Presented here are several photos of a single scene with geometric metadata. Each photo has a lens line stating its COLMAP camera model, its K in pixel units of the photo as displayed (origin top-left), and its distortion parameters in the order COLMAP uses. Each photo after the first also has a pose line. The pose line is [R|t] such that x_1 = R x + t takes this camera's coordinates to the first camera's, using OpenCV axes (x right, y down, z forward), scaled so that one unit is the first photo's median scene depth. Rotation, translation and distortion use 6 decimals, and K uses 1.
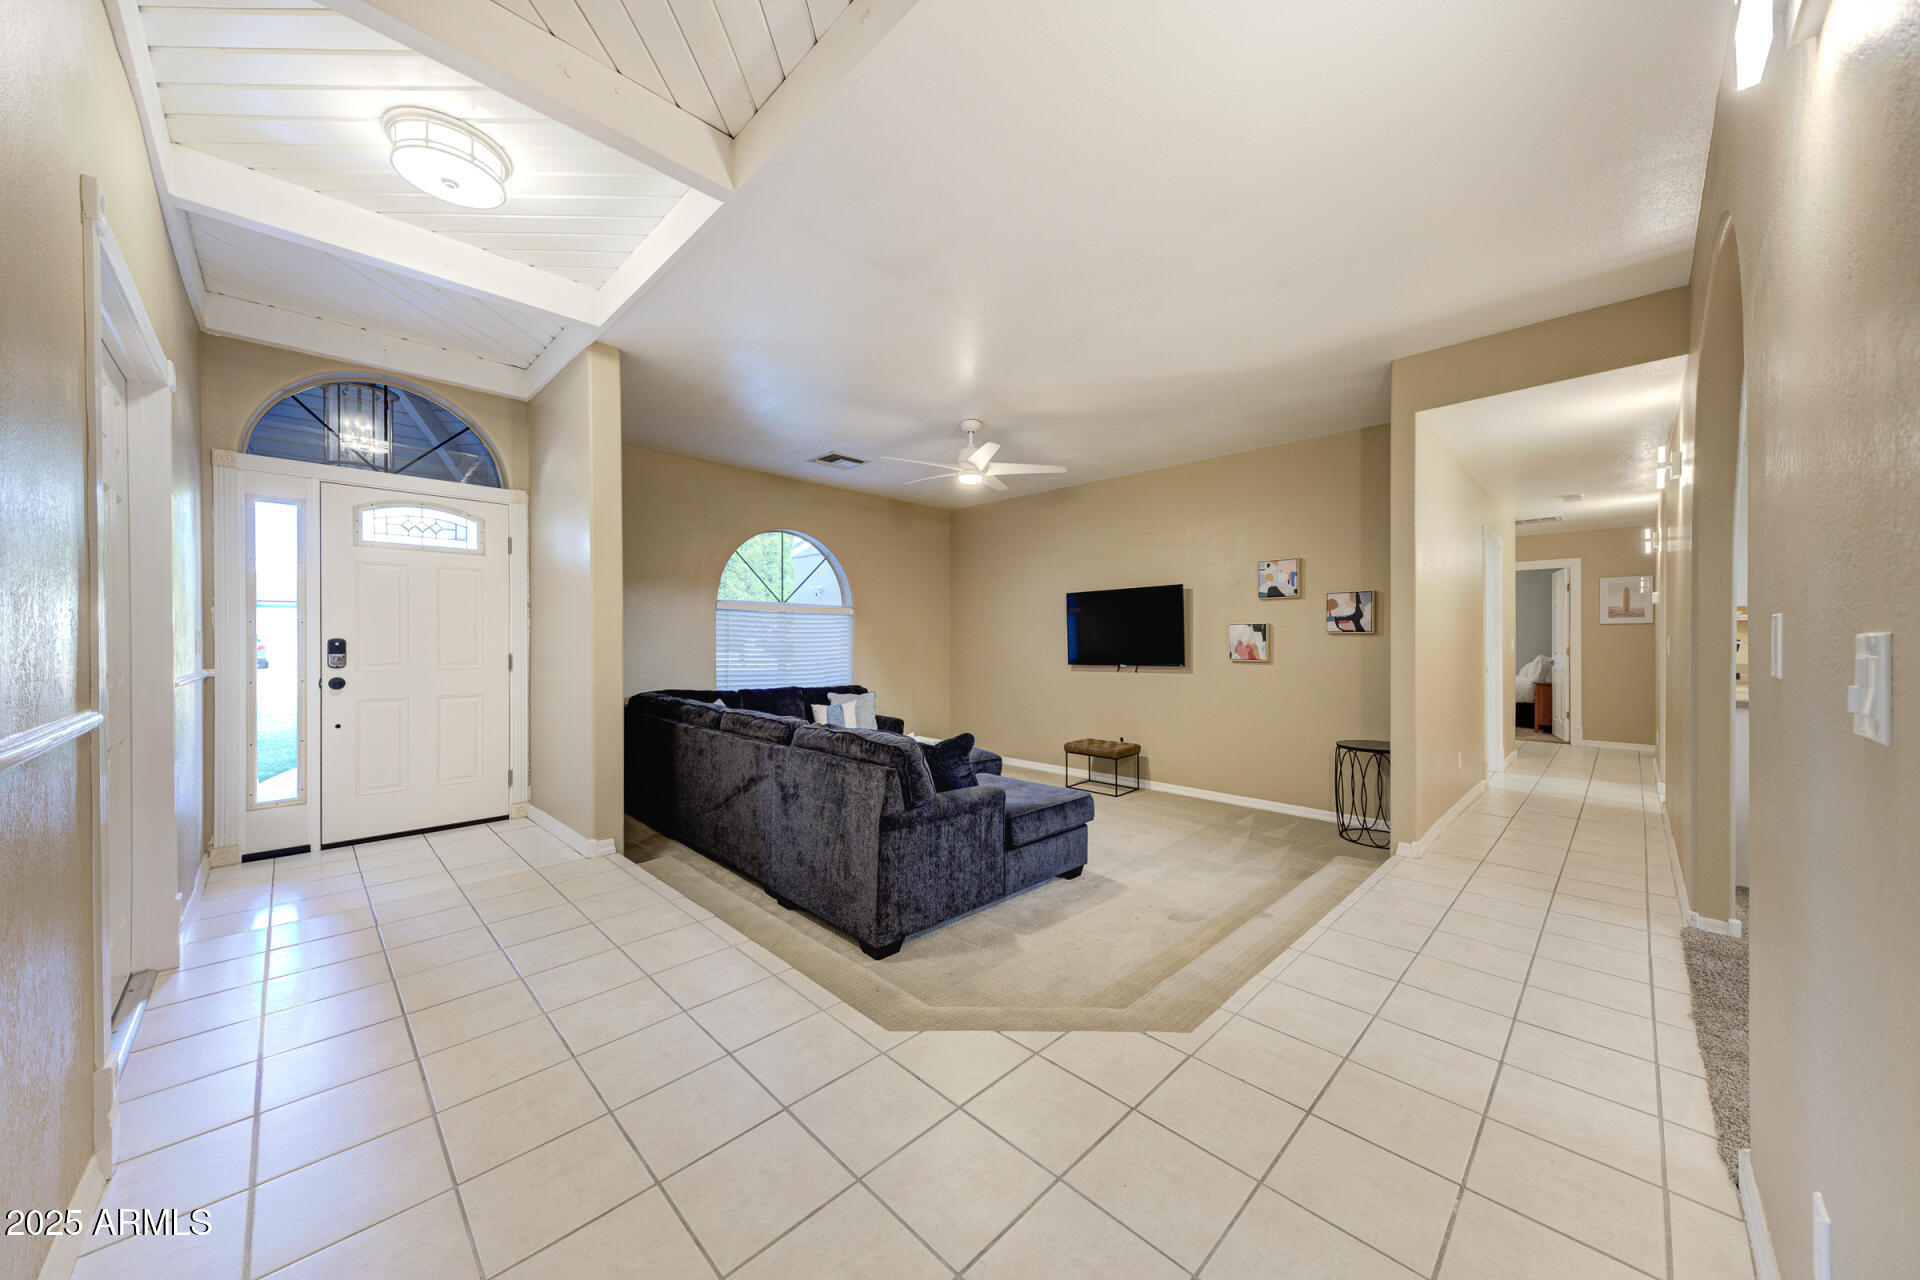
lens RADIAL K [[662.1, 0, 960.6], [0, 662.1, 644.7], [0, 0, 1]] dist [0.001048, -0.000228]
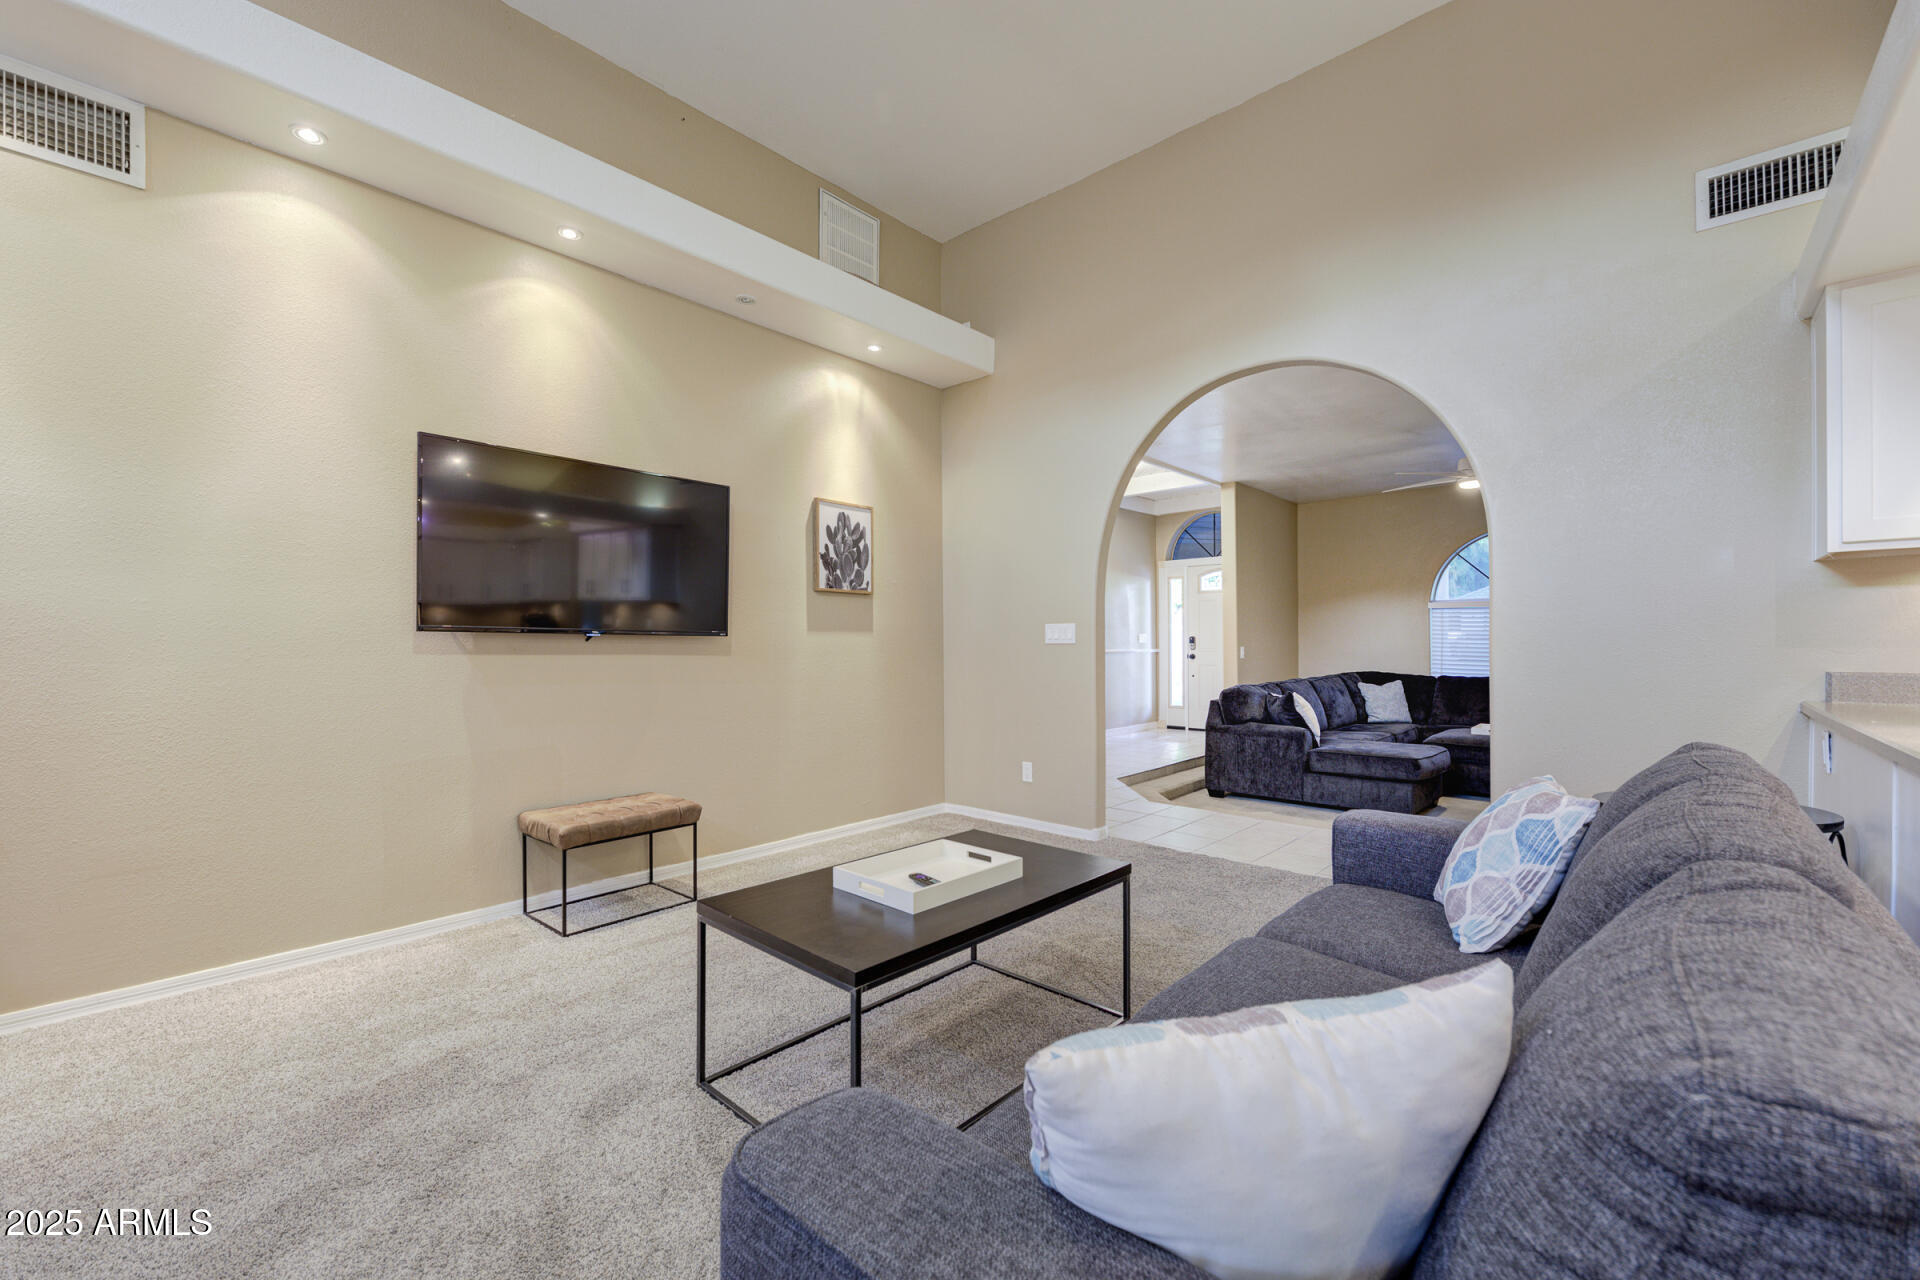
lens RADIAL K [[775.2, 0, 952.5], [0, 775.2, 649.4], [0, 0, 1]] dist [0.002796, -0.000171]
pose [[0.030063, 0.007748, -0.999518, 1.612499], [-0.000697, 0.999970, 0.007731, 0.015396], [0.999548, 0.000464, 0.030067, 0.123771]]
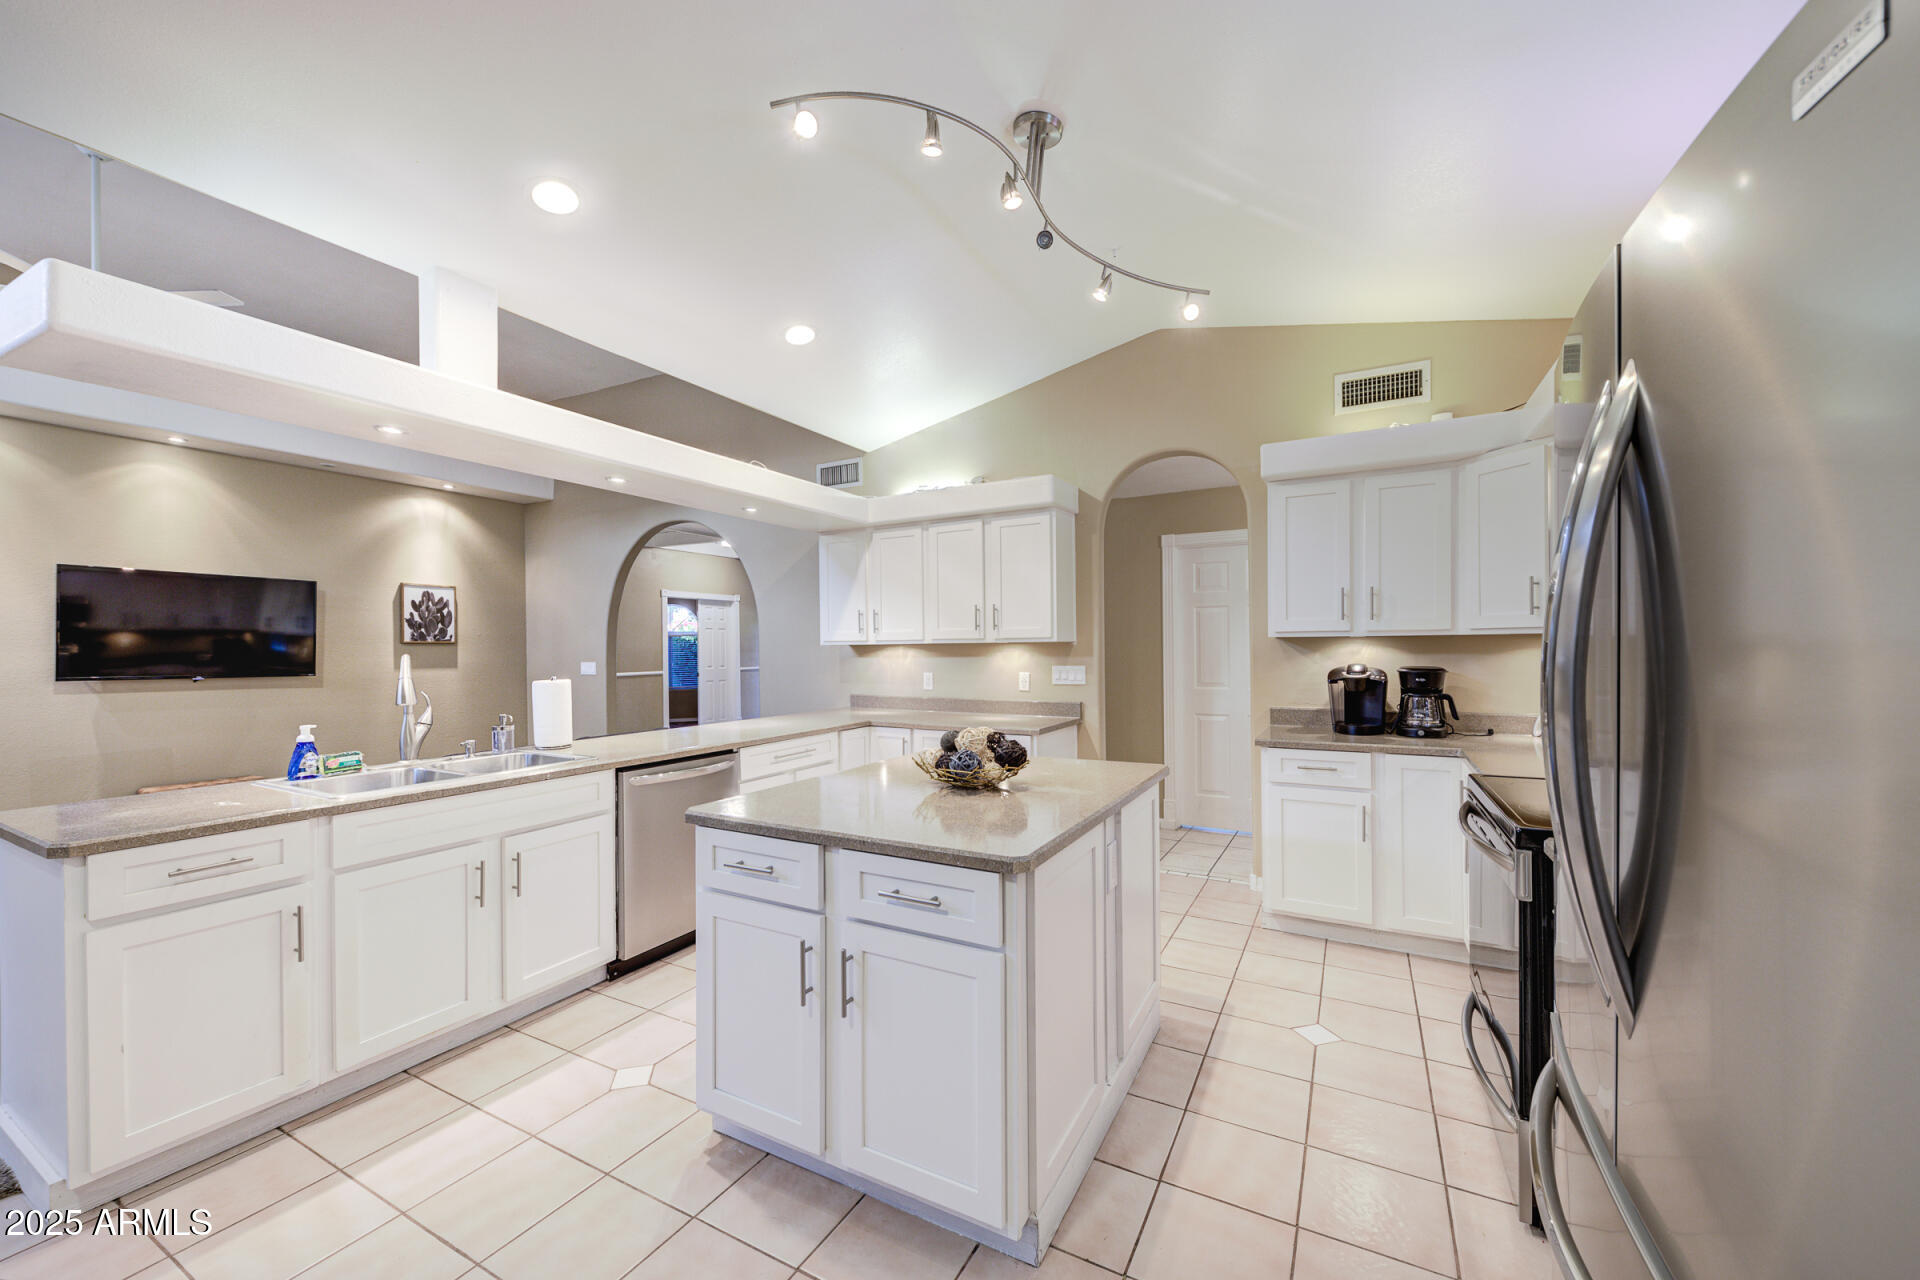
lens RADIAL K [[711.1, 0, 976.7], [0, 711.1, 649.9], [0, 0, 1]] dist [0.017896, -0.010752]
pose [[0.287785, 0.003721, -0.957688, 2.390294], [0.000470, 0.999992, 0.004027, -0.051971], [0.957695, -0.001609, 0.287781, 0.734252]]
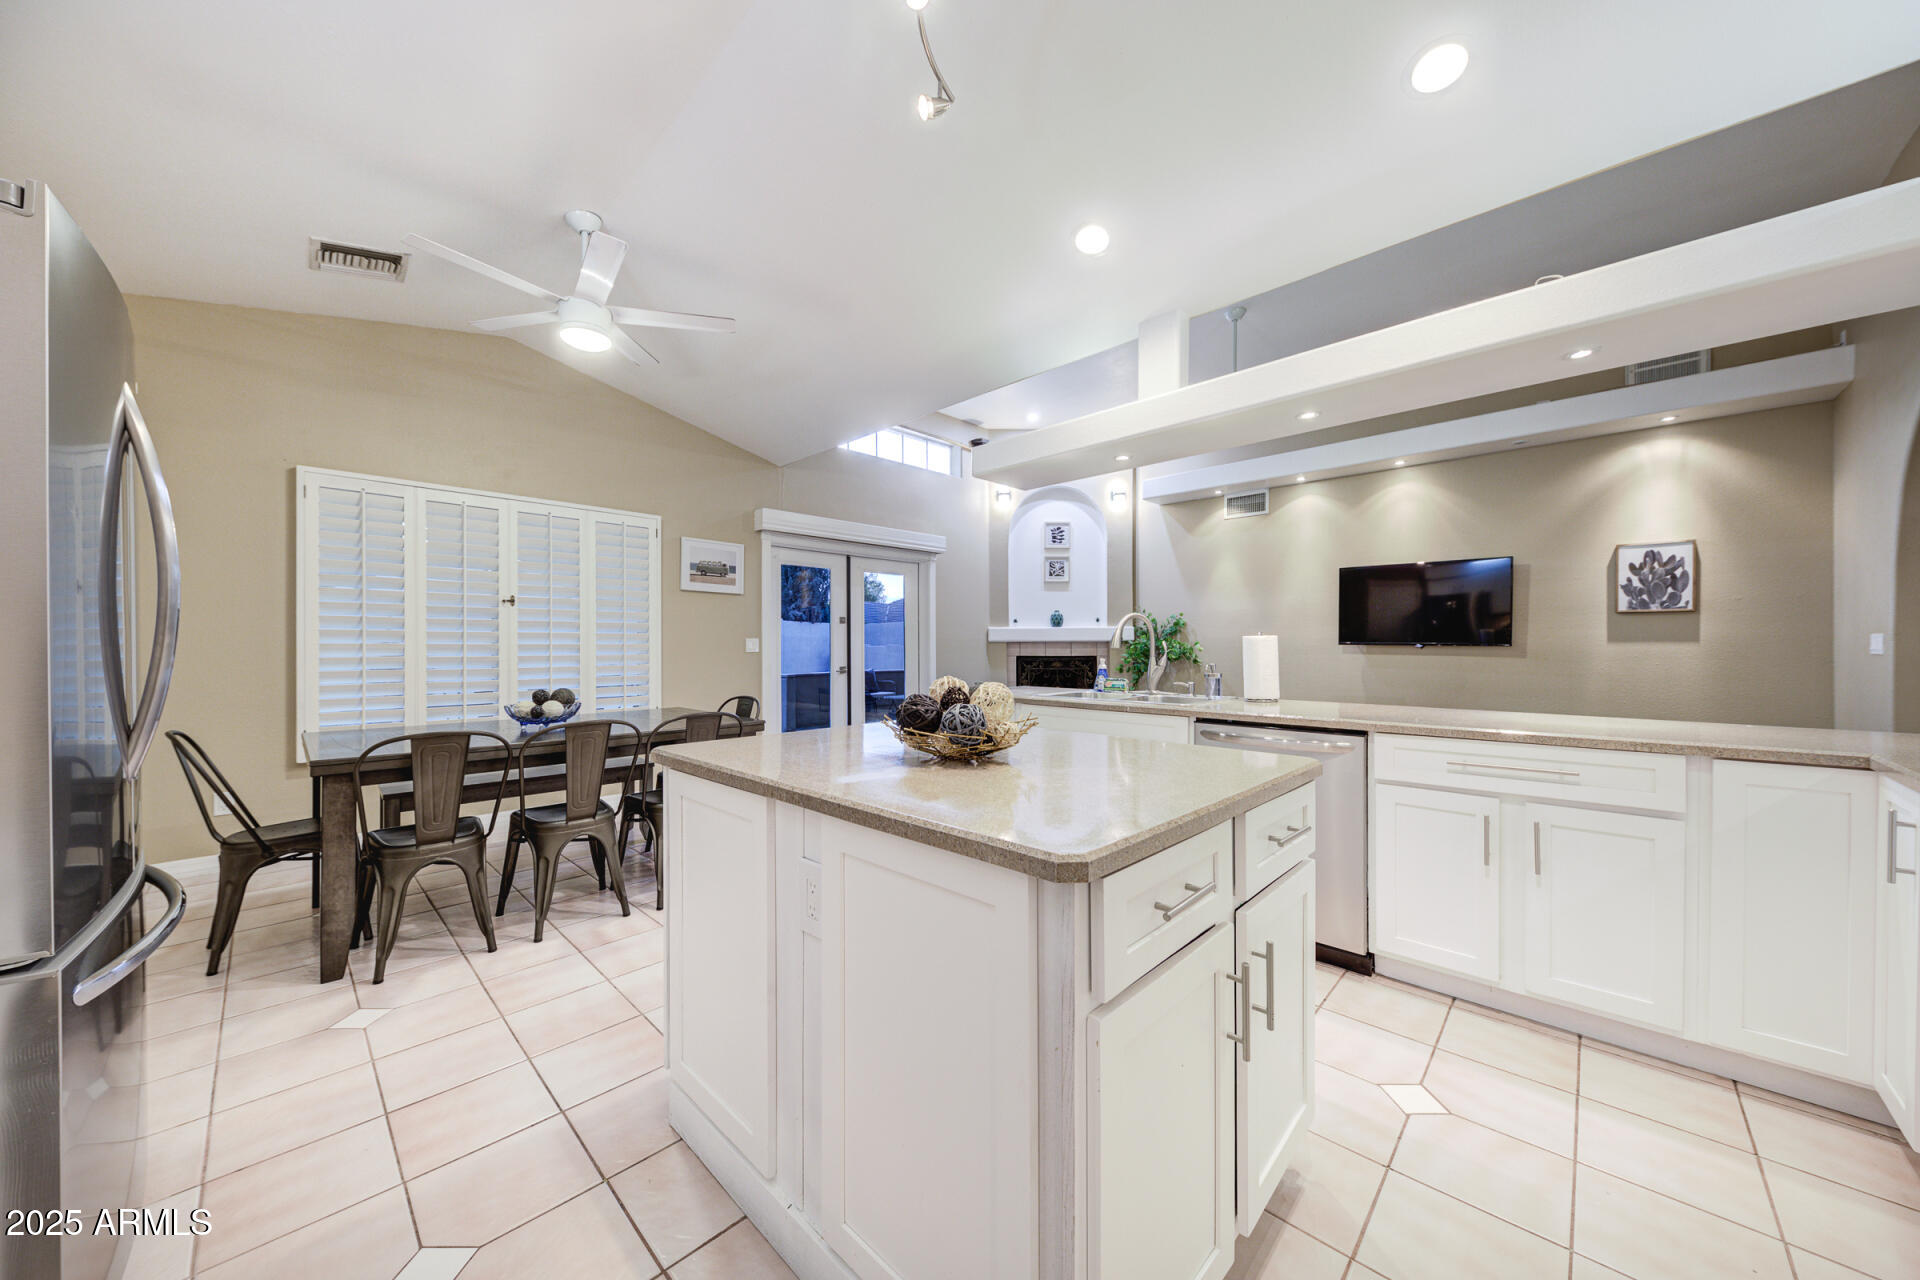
lens RADIAL K [[662.1, 0, 960.6], [0, 662.1, 644.7], [0, 0, 1]] dist [0.001048, -0.000228]
pose [[-0.999996, 0.002369, -0.001511, 1.800847], [0.002364, 0.999993, 0.002927, -0.003197], [0.001518, 0.002924, -0.999995, 1.297641]]
